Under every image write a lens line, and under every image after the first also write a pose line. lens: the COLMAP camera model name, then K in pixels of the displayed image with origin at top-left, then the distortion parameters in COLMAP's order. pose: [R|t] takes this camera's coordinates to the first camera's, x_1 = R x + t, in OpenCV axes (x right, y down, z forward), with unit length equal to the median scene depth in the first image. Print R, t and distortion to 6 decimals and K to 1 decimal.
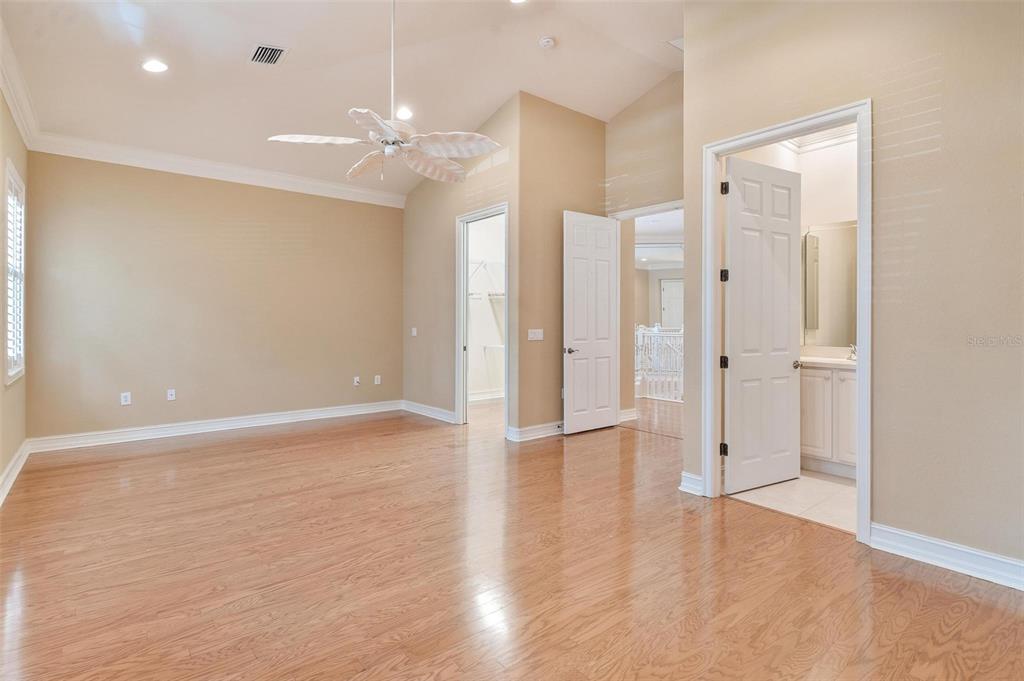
lens RADIAL K [[504.1, 0, 509.8], [0, 504.1, 333.6], [0, 0, 1]] dist [-0.000120, -0.000113]
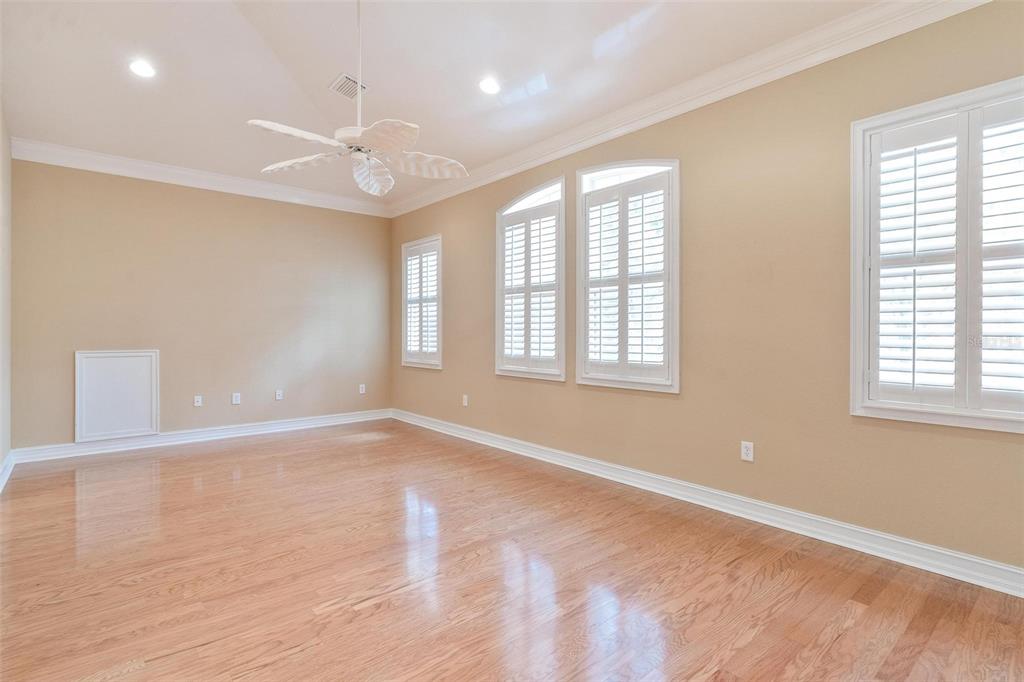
lens RADIAL K [[504.1, 0, 509.8], [0, 504.1, 334.1], [0, 0, 1]] dist [-0.000120, -0.000113]
pose [[-0.999863, -0.002672, -0.016321, -0.504387], [-0.003092, 0.999663, 0.025773, -0.044608], [0.016247, 0.025820, -0.999535, 1.950758]]
